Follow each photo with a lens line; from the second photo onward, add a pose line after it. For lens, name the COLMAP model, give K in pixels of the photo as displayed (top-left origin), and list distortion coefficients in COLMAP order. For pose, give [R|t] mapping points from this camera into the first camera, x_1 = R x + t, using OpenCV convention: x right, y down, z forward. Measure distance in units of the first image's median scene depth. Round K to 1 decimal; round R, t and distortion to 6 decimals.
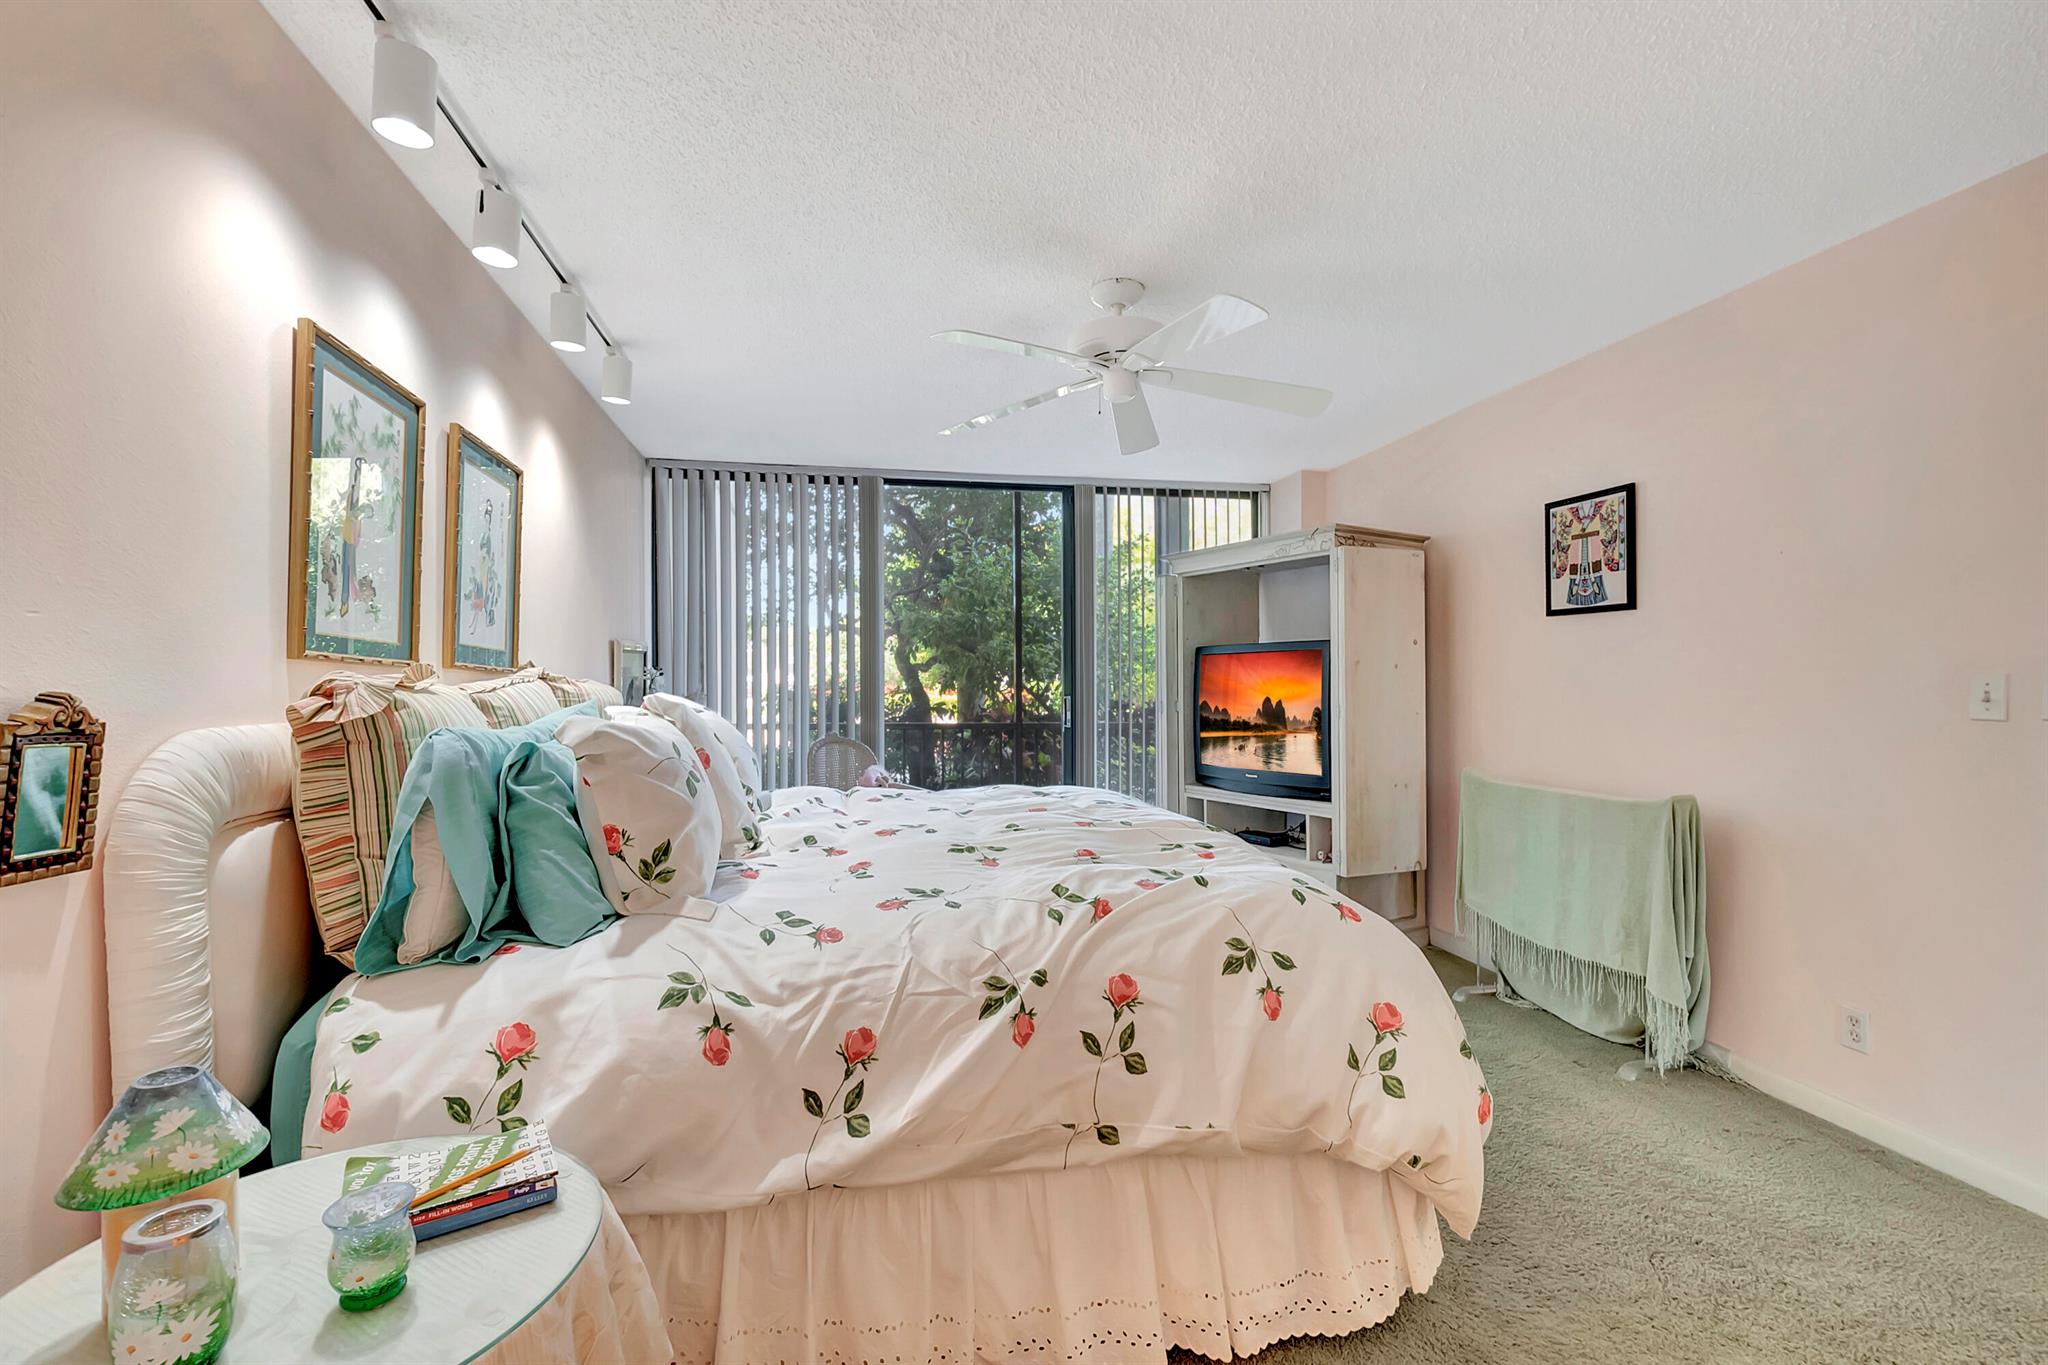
lens RADIAL K [[926.7, 0, 1021.8], [0, 926.7, 685.8], [0, 0, 1]] dist [-0.002152, 0.000127]
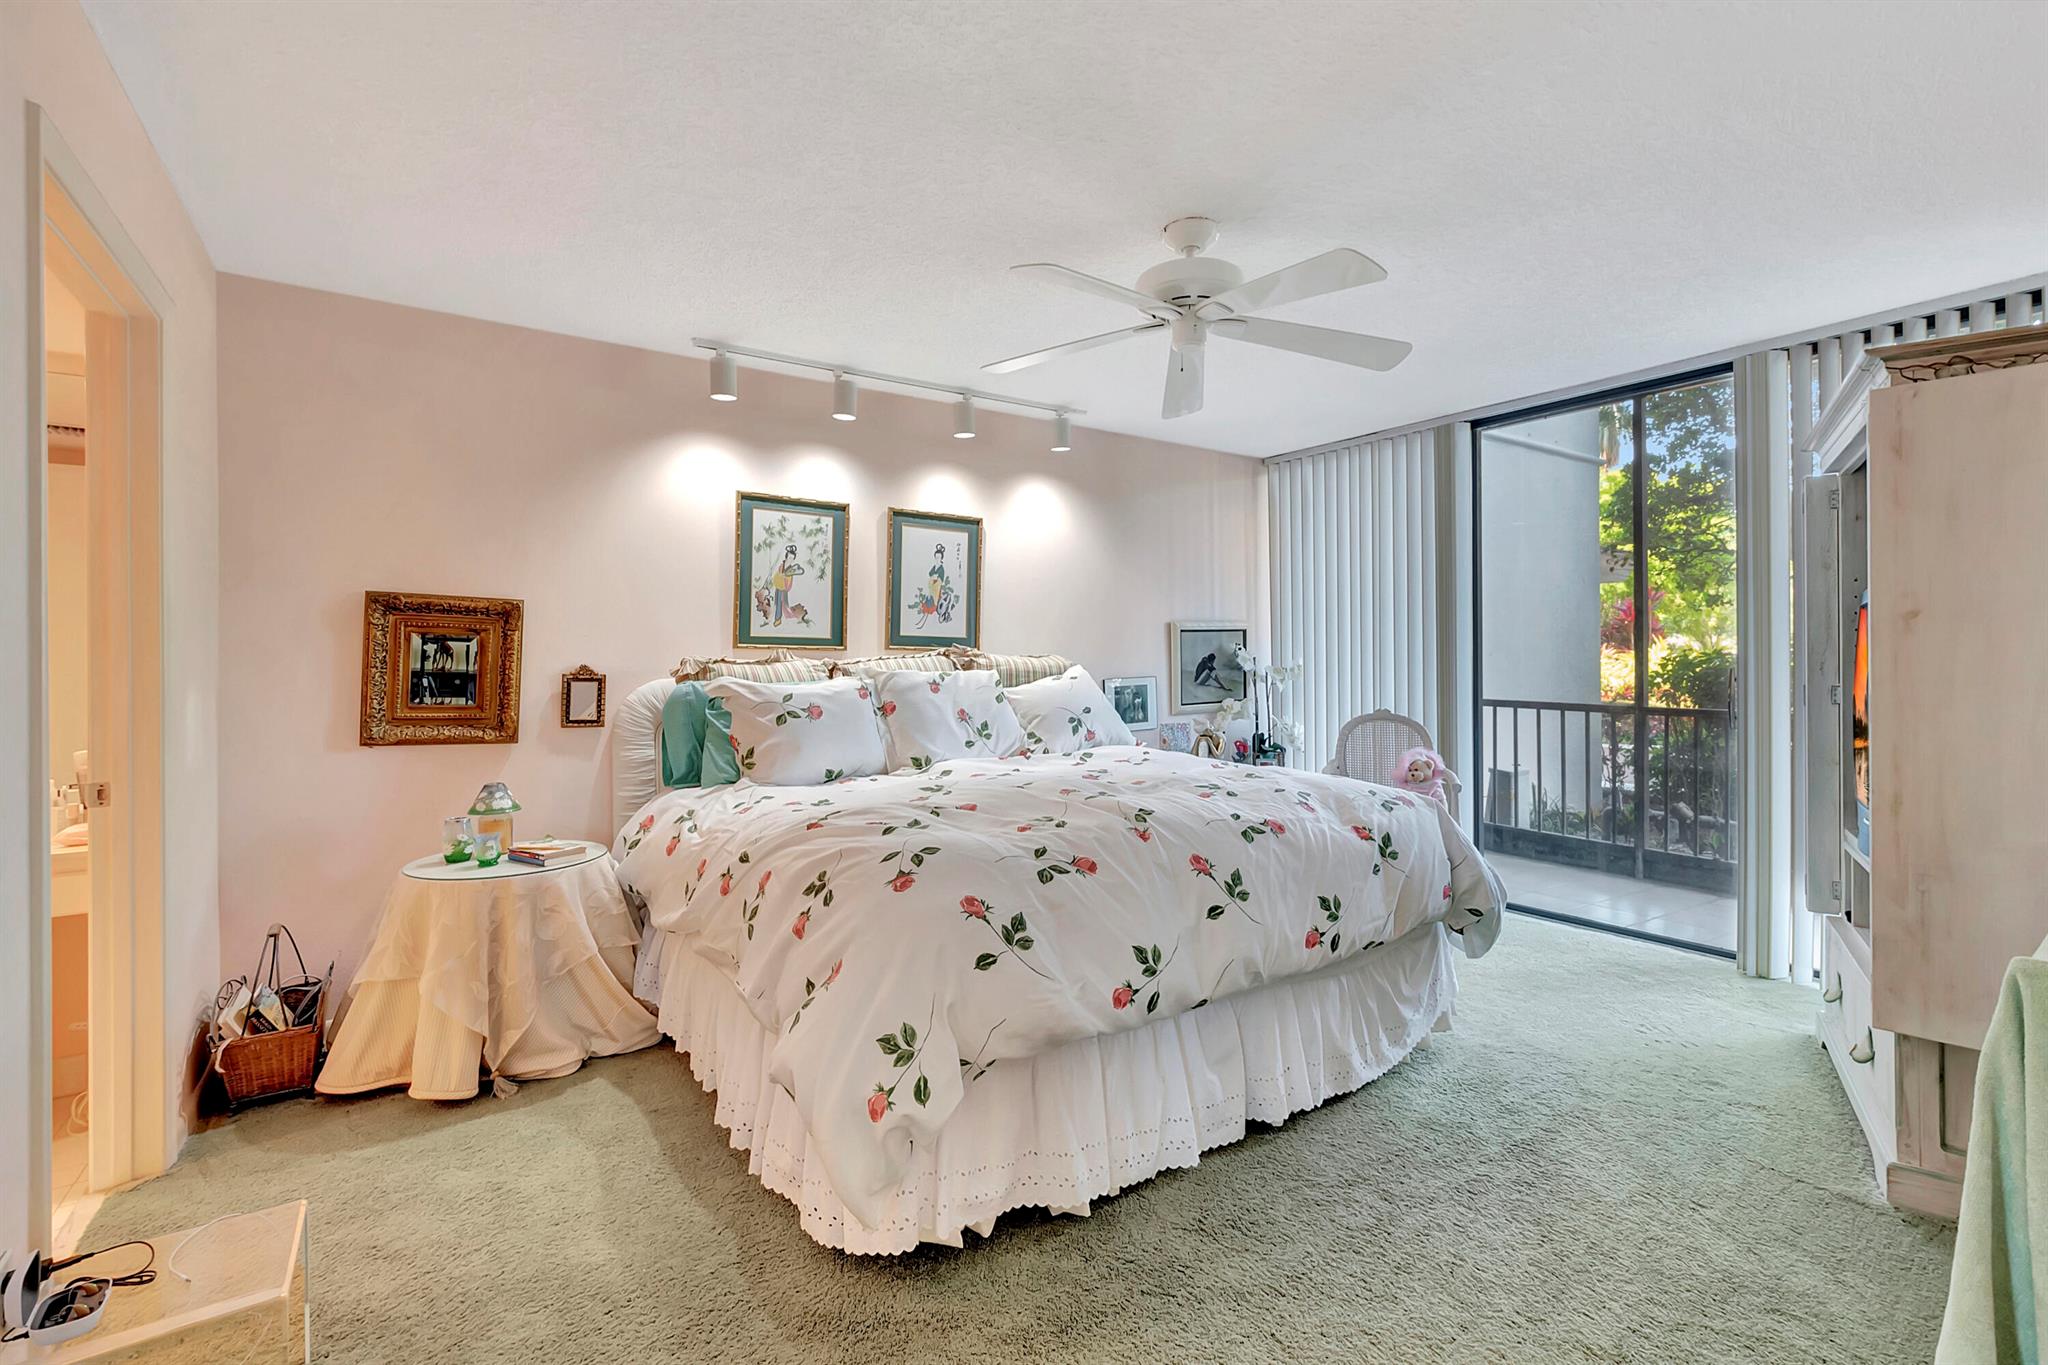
lens RADIAL K [[926.7, 0, 1026.1], [0, 926.7, 663.6], [0, 0, 1]] dist [-0.002152, 0.000127]
pose [[0.383871, 0.008616, -0.923347, 1.344141], [0.001541, 0.999949, 0.009971, -0.012485], [0.923386, -0.005250, 0.383838, 0.716652]]
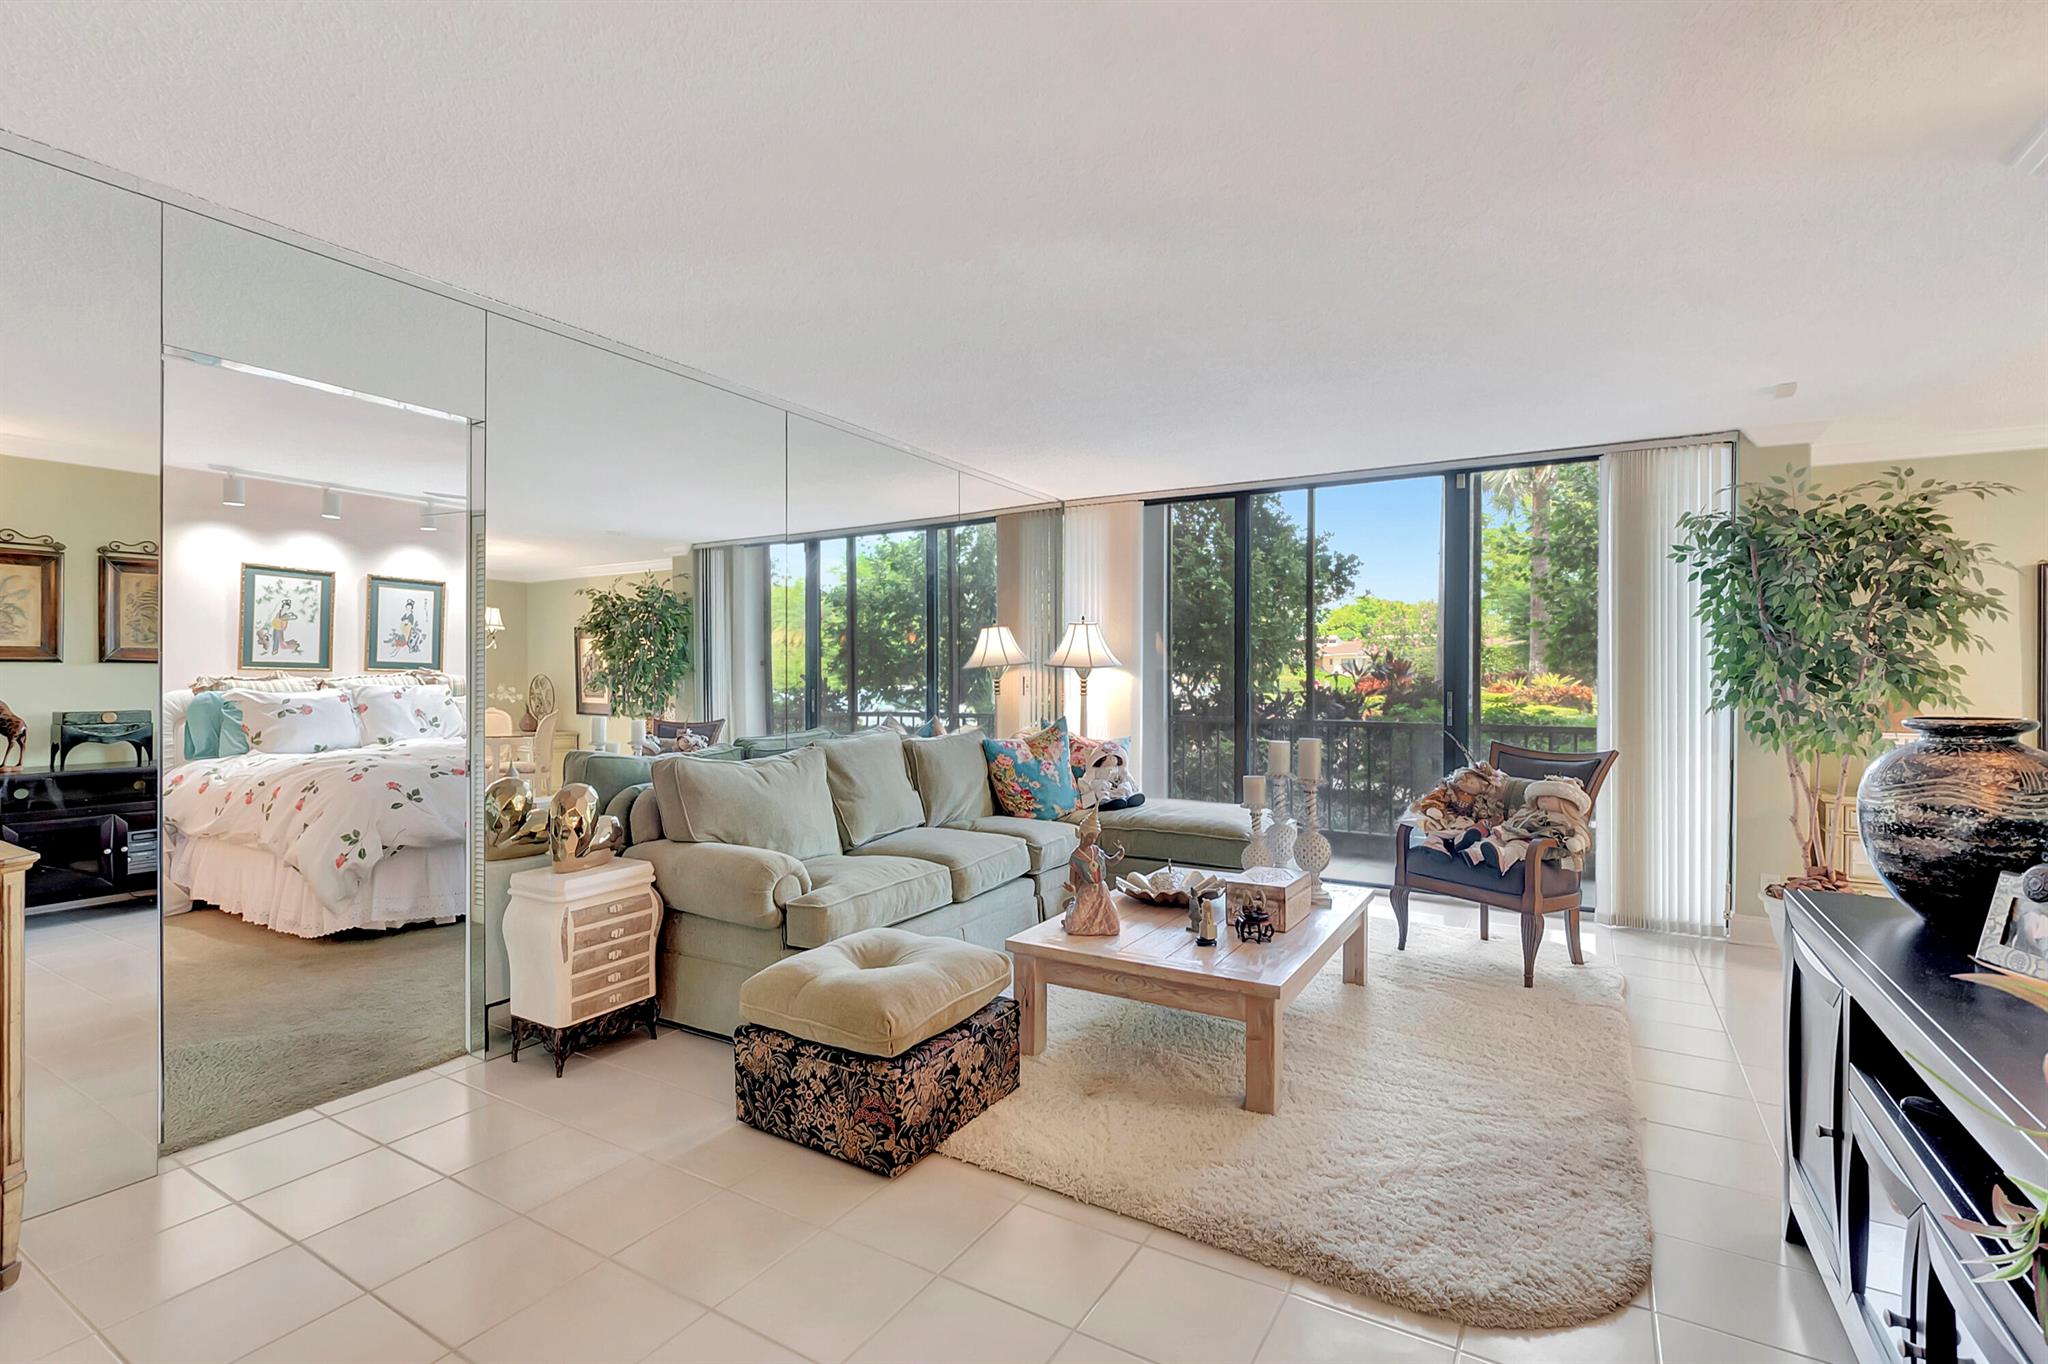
lens RADIAL K [[926.7, 0, 1017.8], [0, 926.7, 682.2], [0, 0, 1]] dist [-0.002152, 0.000127]
pose [[0.738714, 0.011818, -0.673915, 3.003462], [-0.007364, 0.999928, 0.009463, -0.031673], [0.673978, -0.002028, 0.738748, 0.410514]]
